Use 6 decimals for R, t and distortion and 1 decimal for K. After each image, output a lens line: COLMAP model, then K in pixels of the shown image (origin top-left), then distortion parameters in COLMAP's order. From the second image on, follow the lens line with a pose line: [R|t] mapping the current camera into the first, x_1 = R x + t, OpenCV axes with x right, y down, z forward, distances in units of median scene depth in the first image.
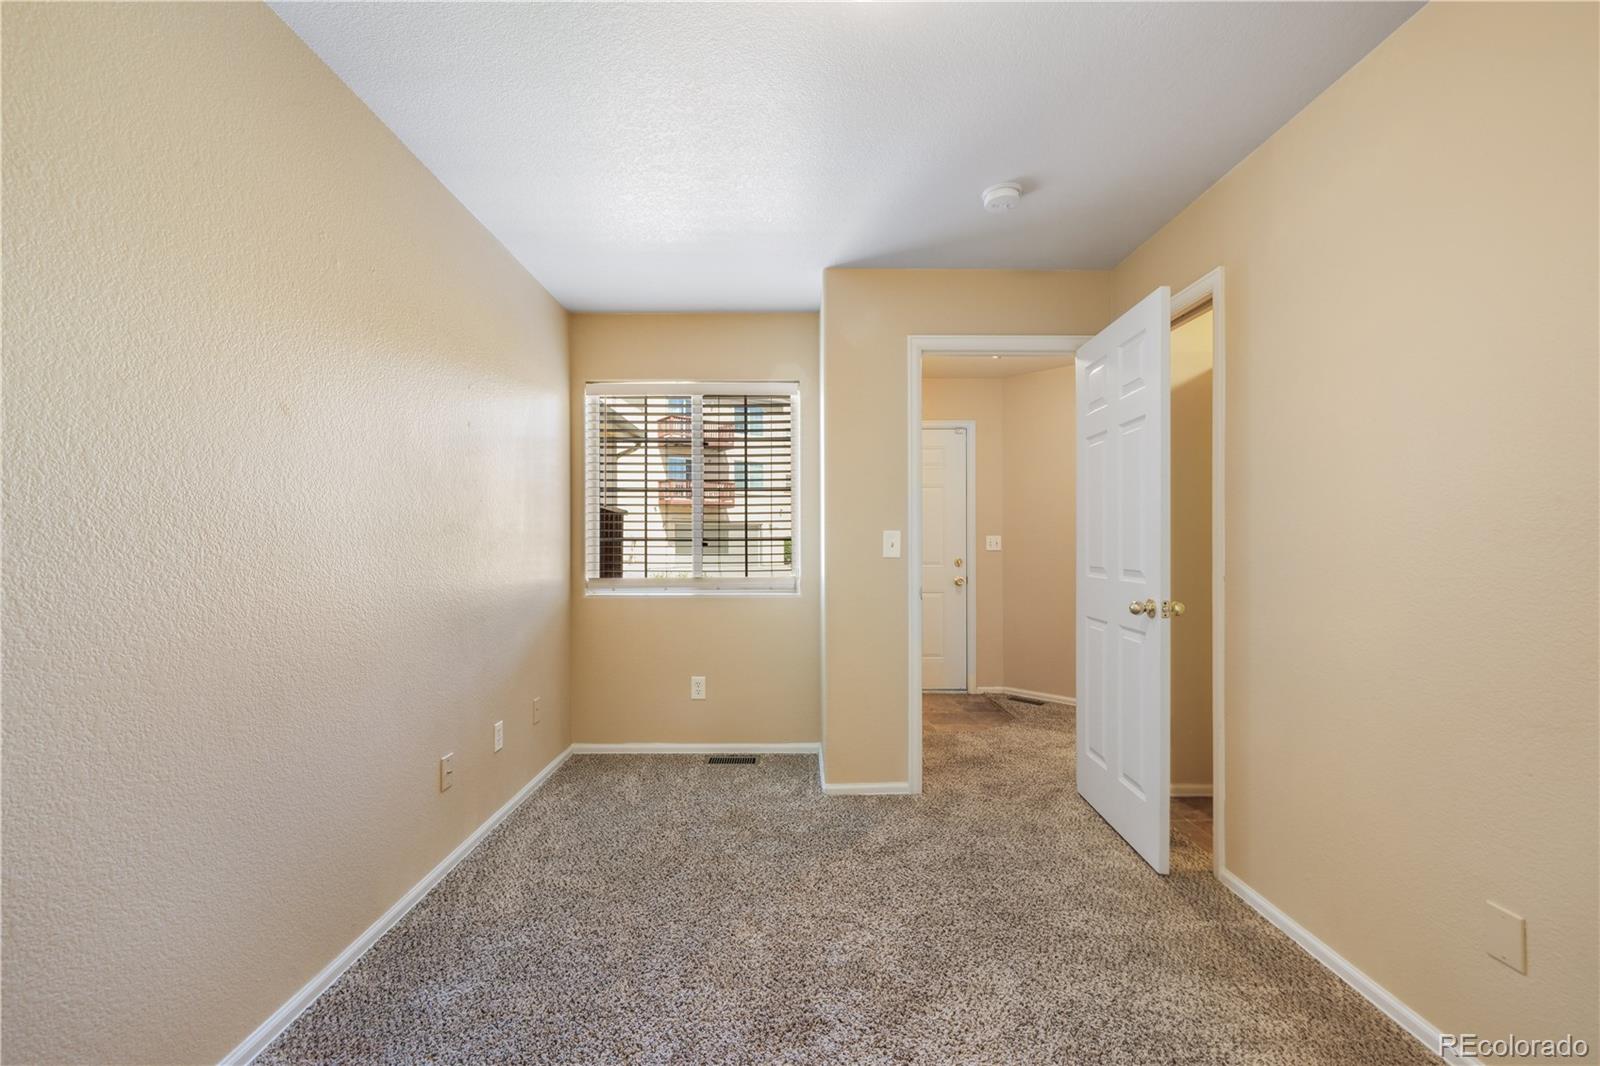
lens RADIAL K [[639.1, 0, 800.0], [0, 639.1, 533.0], [0, 0, 1]] dist [0.001837, 0.000668]
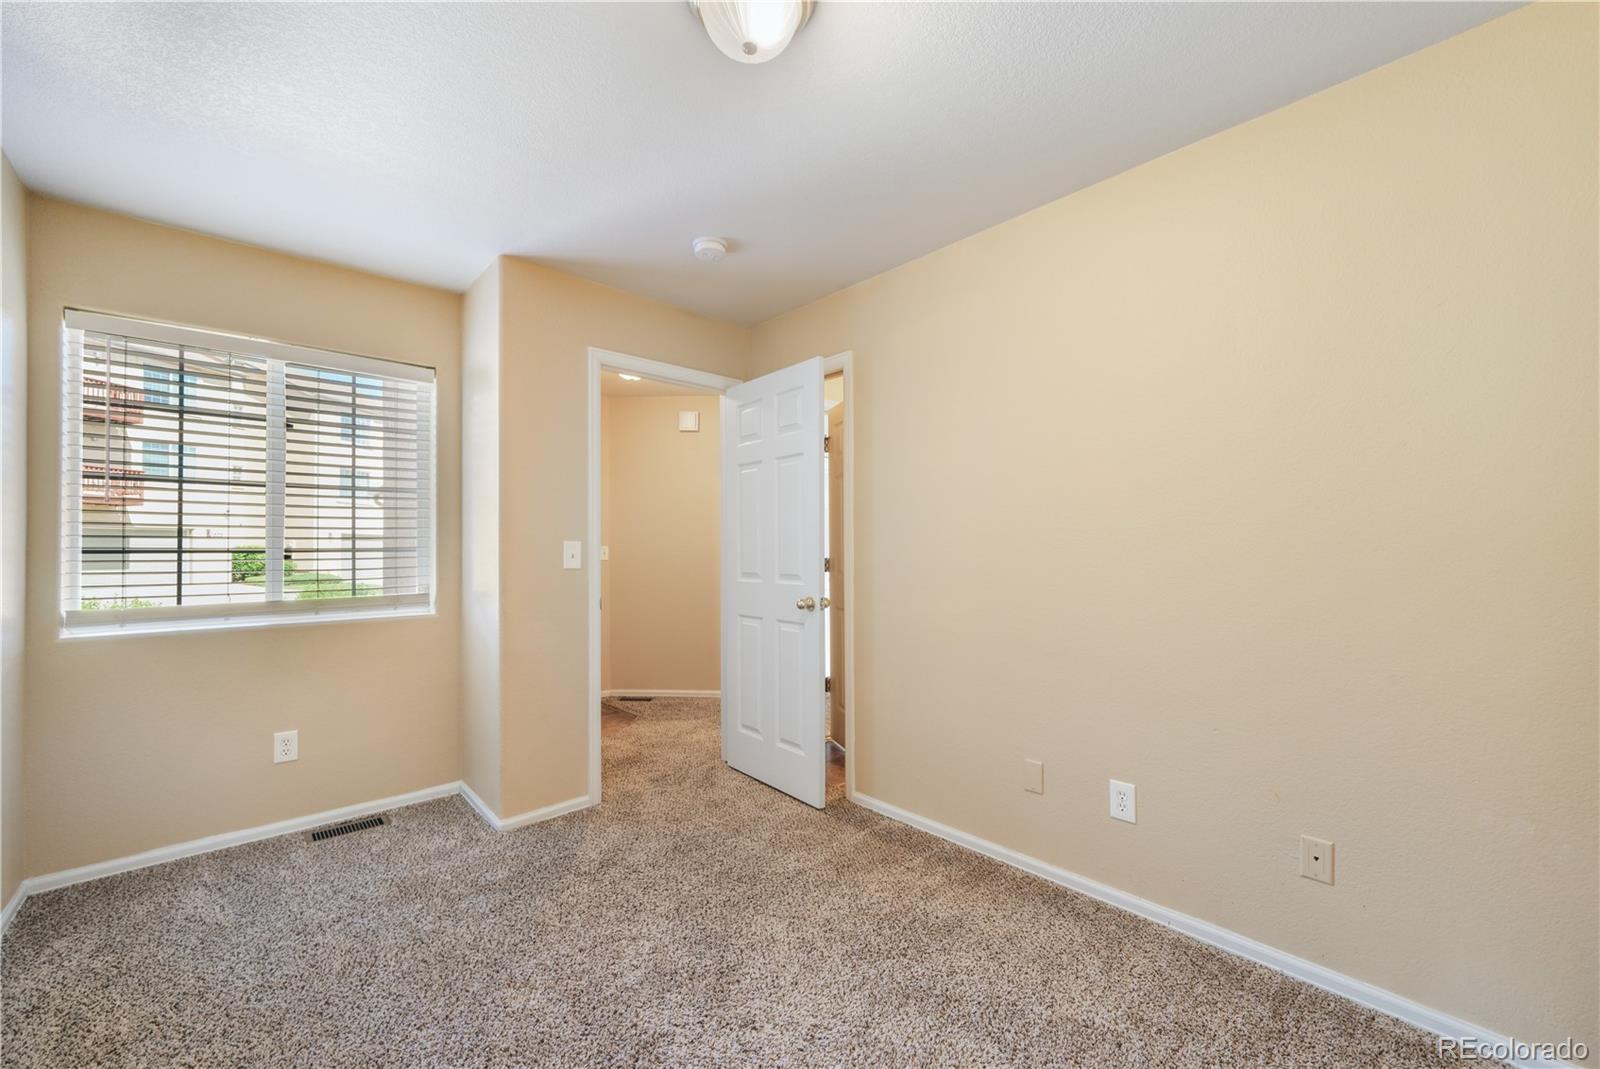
lens RADIAL K [[611.2, 0, 800.0], [0, 611.2, 534.5], [0, 0, 1]] dist [0.001247, 0.000610]
pose [[0.759020, 0.015474, 0.650884, -0.211081], [-0.006302, 0.999845, -0.016422, -0.001061], [-0.651037, 0.008362, 0.759000, 0.062667]]
